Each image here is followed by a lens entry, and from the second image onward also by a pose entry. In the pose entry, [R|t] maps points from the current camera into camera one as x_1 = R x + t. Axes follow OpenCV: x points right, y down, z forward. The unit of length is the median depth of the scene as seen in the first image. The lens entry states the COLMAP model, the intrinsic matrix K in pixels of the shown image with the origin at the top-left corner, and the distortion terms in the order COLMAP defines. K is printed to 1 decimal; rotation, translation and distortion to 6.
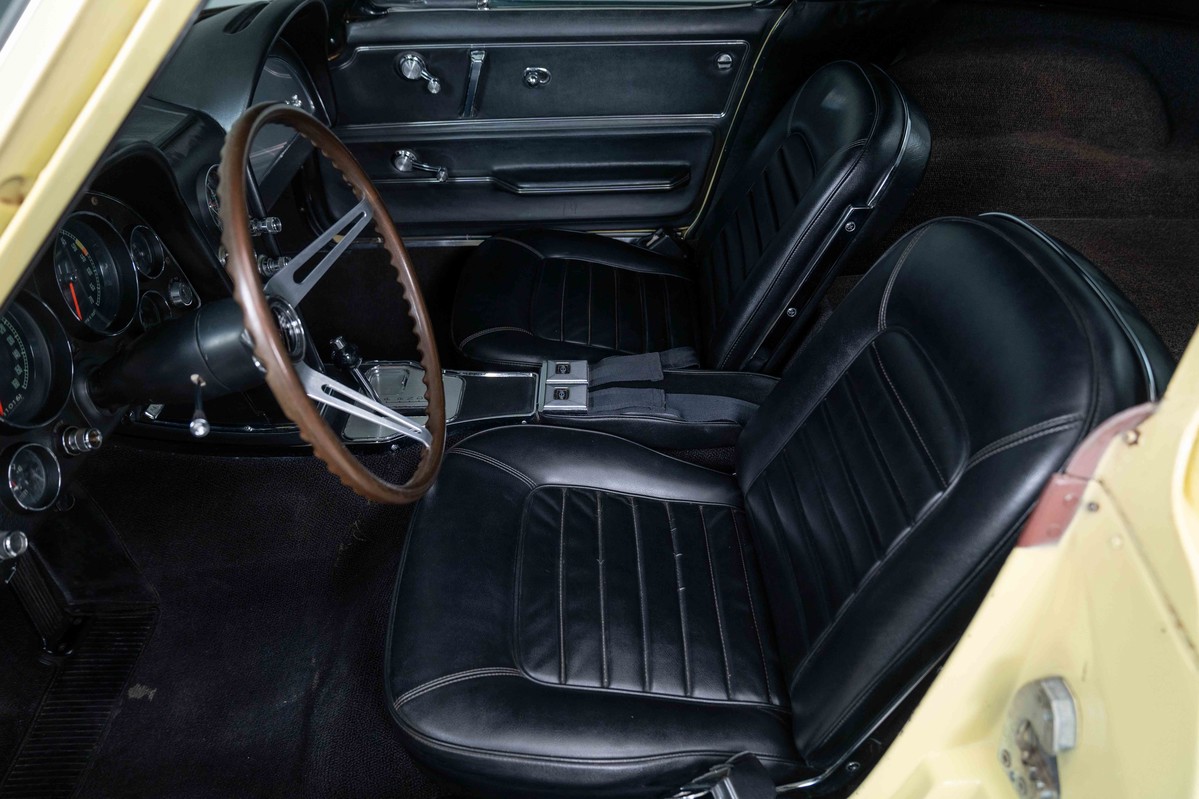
lens RADIAL K [[824.0, 0, 592.8], [0, 824.0, 395.0], [0, 0, 1]] dist [-0.029953, 0.006663]
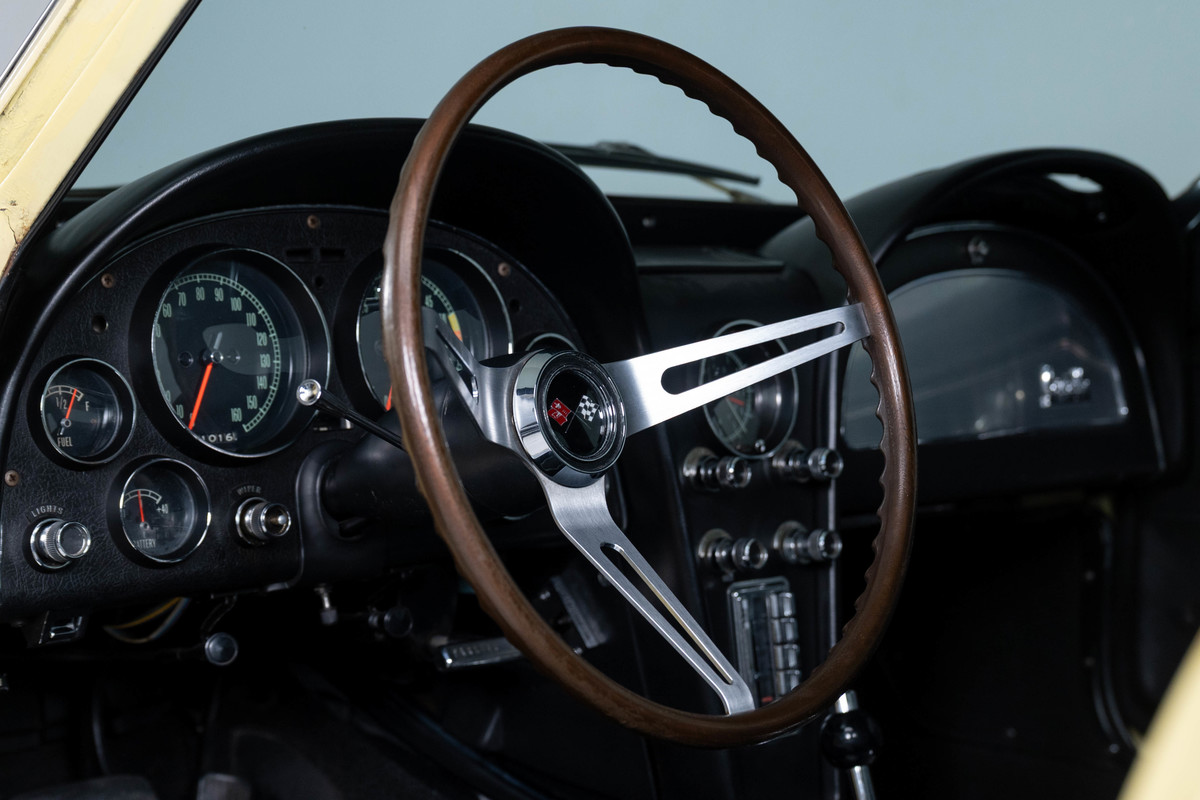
lens RADIAL K [[2215.1, 0, 600.0], [0, 2215.1, 400.0], [0, 0, 1]] dist [-0.019590, -0.098360]
pose [[0.677631, 0.071244, -0.731943, 0.467782], [-0.454732, 0.822803, -0.340902, 0.264293], [0.577958, 0.563844, 0.589953, 0.060466]]
